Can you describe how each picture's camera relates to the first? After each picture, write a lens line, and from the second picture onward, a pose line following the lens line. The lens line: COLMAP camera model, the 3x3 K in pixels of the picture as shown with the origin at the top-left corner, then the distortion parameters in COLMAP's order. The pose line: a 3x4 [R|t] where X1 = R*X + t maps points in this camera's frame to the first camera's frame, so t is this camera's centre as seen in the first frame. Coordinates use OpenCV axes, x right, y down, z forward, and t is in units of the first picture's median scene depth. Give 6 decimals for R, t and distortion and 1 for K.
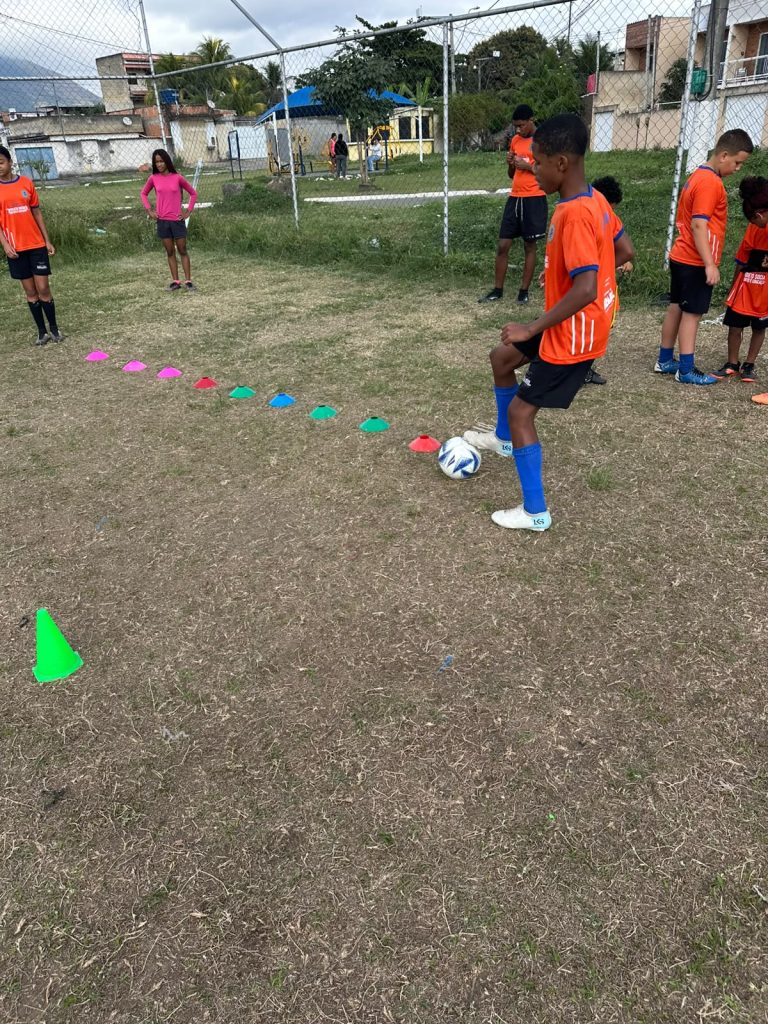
lens RADIAL K [[737.1, 0, 384.0], [0, 737.1, 512.0], [0, 0, 1]] dist [0.038979, -0.055480]
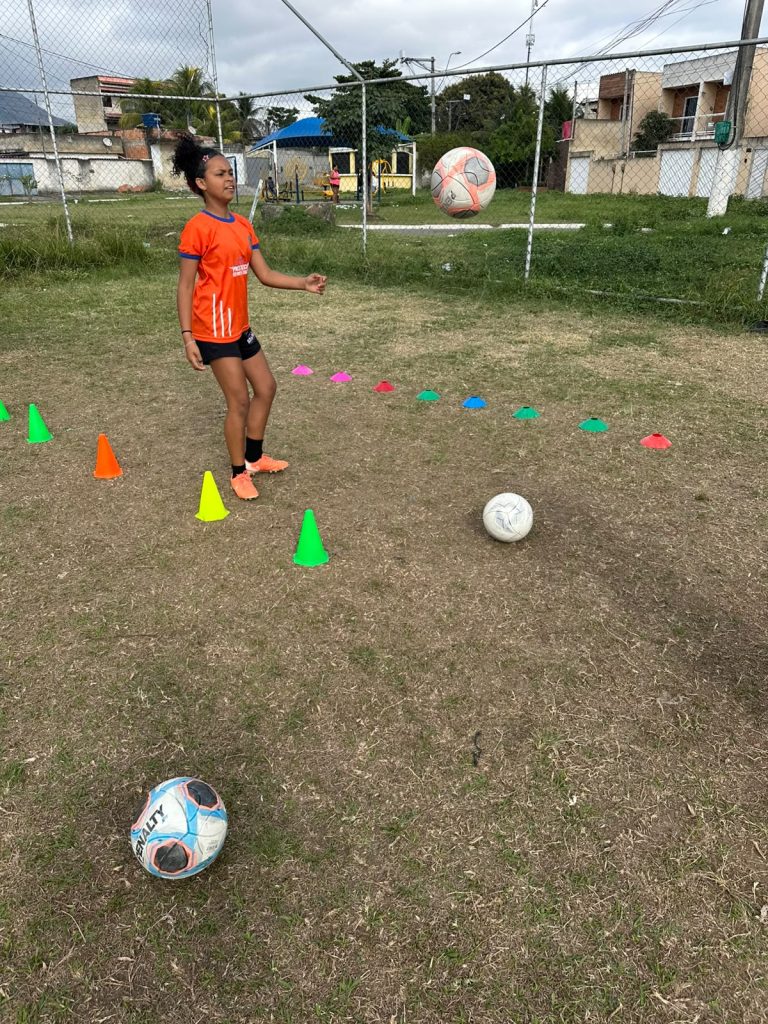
lens RADIAL K [[737.1, 0, 384.0], [0, 737.1, 512.0], [0, 0, 1]] dist [0.038979, -0.055480]
pose [[0.997884, 0.021304, 0.061432, -0.185884], [-0.018942, 0.999068, -0.038792, 0.027868], [-0.062201, 0.037546, 0.997357, -0.025542]]
